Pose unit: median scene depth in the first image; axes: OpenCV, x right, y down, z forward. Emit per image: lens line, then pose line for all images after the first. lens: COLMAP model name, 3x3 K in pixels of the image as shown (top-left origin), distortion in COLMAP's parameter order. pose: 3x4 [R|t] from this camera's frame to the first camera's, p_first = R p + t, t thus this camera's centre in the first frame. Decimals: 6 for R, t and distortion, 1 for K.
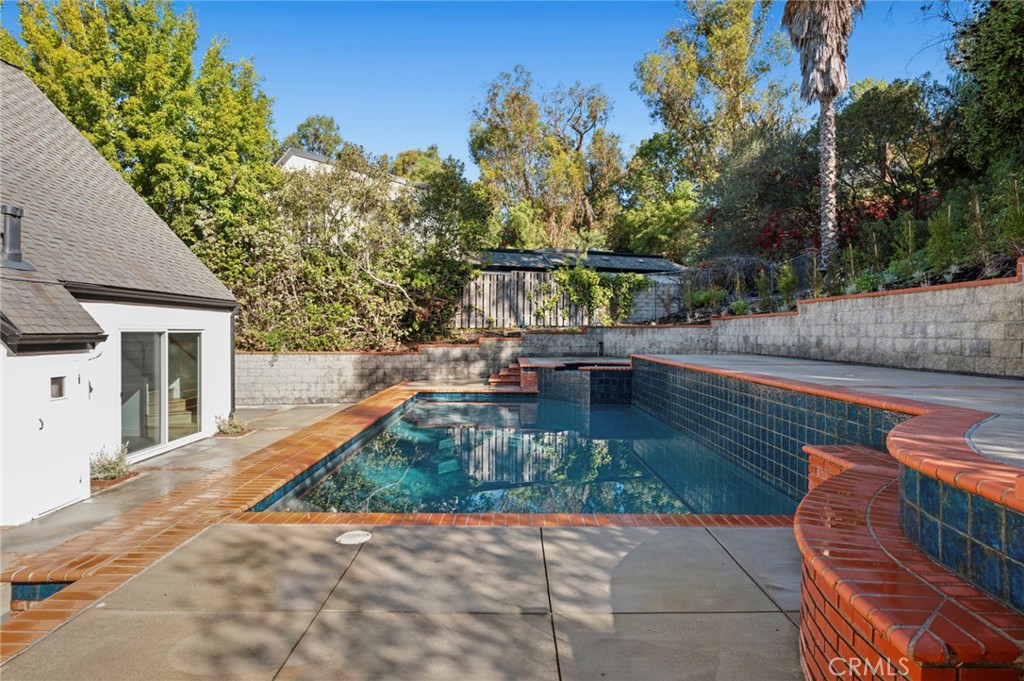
lens RADIAL K [[561.7, 0, 510.1], [0, 561.7, 335.1], [0, 0, 1]] dist [0.000166, 0.000237]
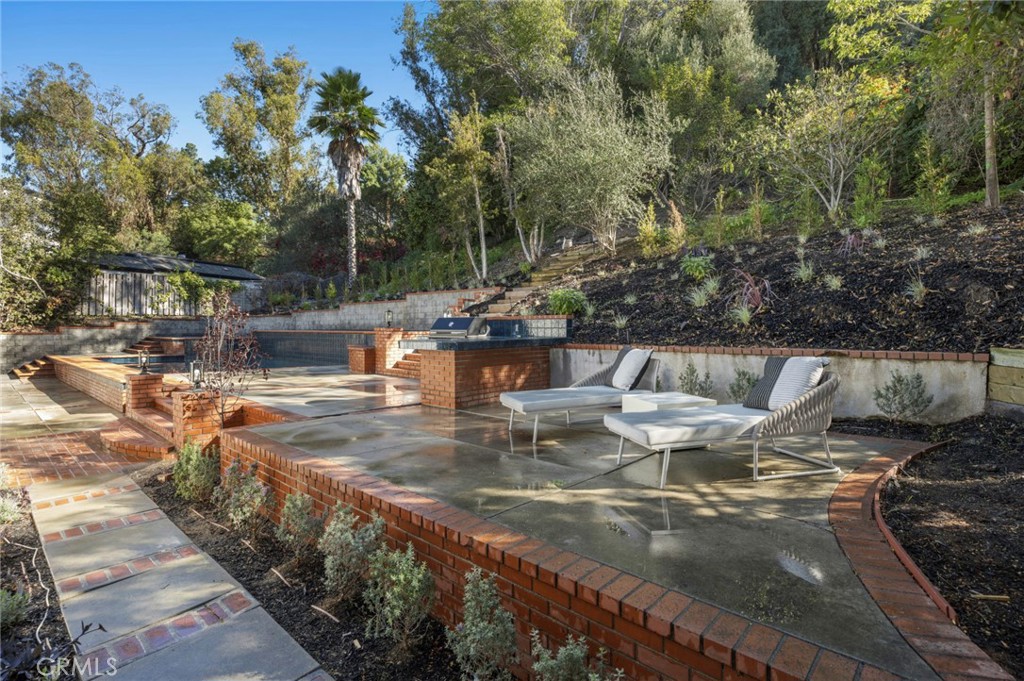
lens RADIAL K [[492.5, 0, 510.7], [0, 492.5, 335.1], [0, 0, 1]] dist [0.009811, 0.000676]
pose [[0.676745, -0.012278, 0.736115, -0.235169], [0.004504, 0.999911, 0.012538, 0.020266], [-0.736203, -0.005170, 0.676741, -0.410255]]
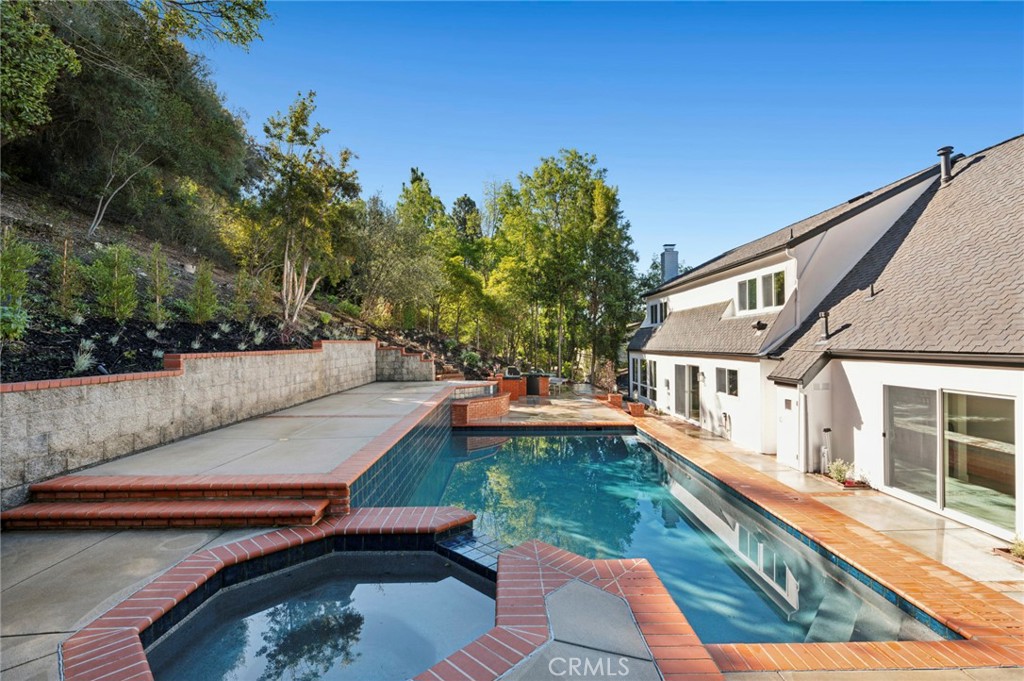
lens RADIAL K [[479.4, 0, 513.3], [0, 479.4, 341.1], [0, 0, 1]] dist [-0.000664, 0.001290]
pose [[-0.999885, -0.002372, -0.014978, 0.062108], [-0.002417, 0.999993, 0.002940, -0.041198], [0.014971, 0.002976, -0.999884, 0.818313]]
